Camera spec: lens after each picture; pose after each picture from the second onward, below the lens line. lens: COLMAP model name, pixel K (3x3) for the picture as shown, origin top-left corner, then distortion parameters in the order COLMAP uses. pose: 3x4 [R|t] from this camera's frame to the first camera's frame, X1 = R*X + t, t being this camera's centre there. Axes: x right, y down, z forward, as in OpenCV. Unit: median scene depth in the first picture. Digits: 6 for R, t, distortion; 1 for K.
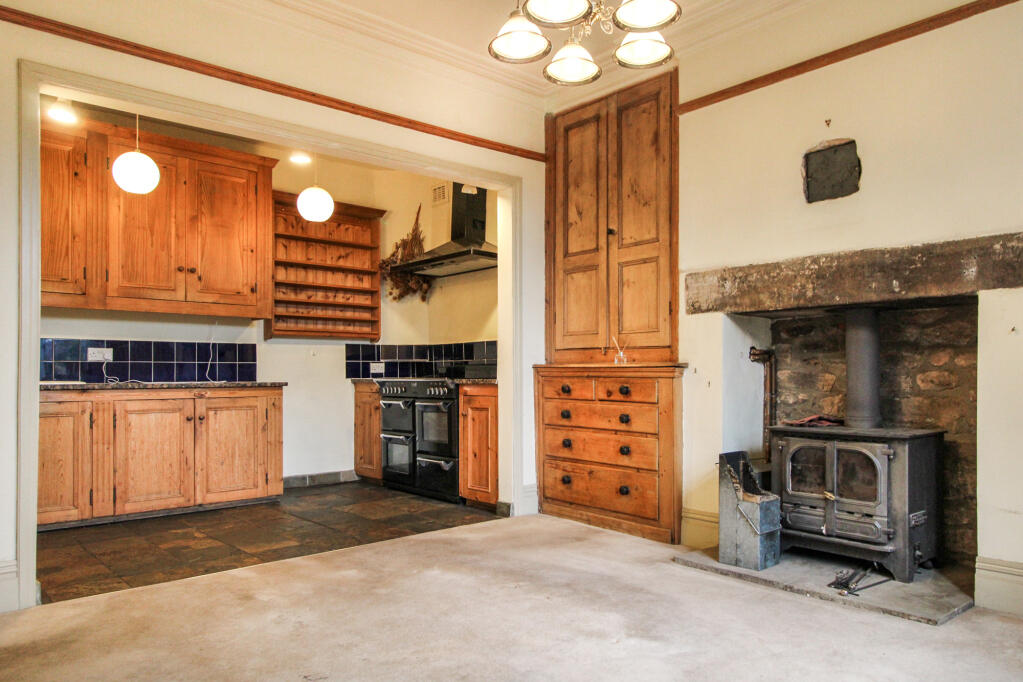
lens RADIAL K [[680.6, 0, 506.4], [0, 680.6, 367.5], [0, 0, 1]] dist [0.010622, -0.009500]
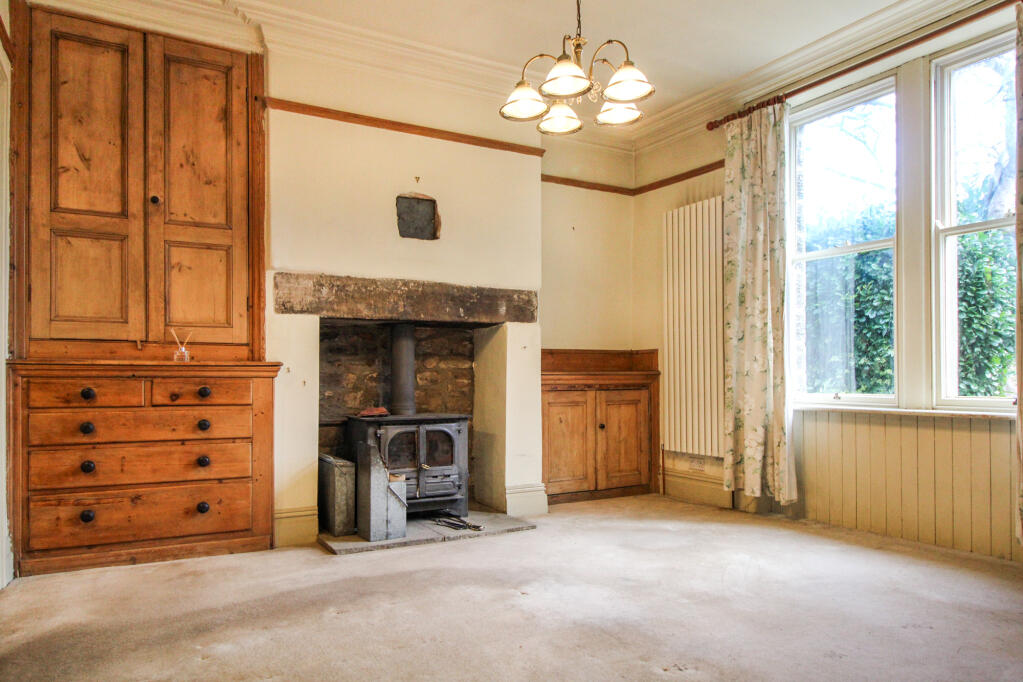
lens RADIAL K [[680.6, 0, 483.4], [0, 680.6, 370.9], [0, 0, 1]] dist [0.010622, -0.009500]
pose [[0.234936, 0.007778, 0.971980, -0.508840], [-0.007641, 0.999952, -0.006155, 0.007676], [-0.971981, -0.005981, 0.234984, 0.388351]]
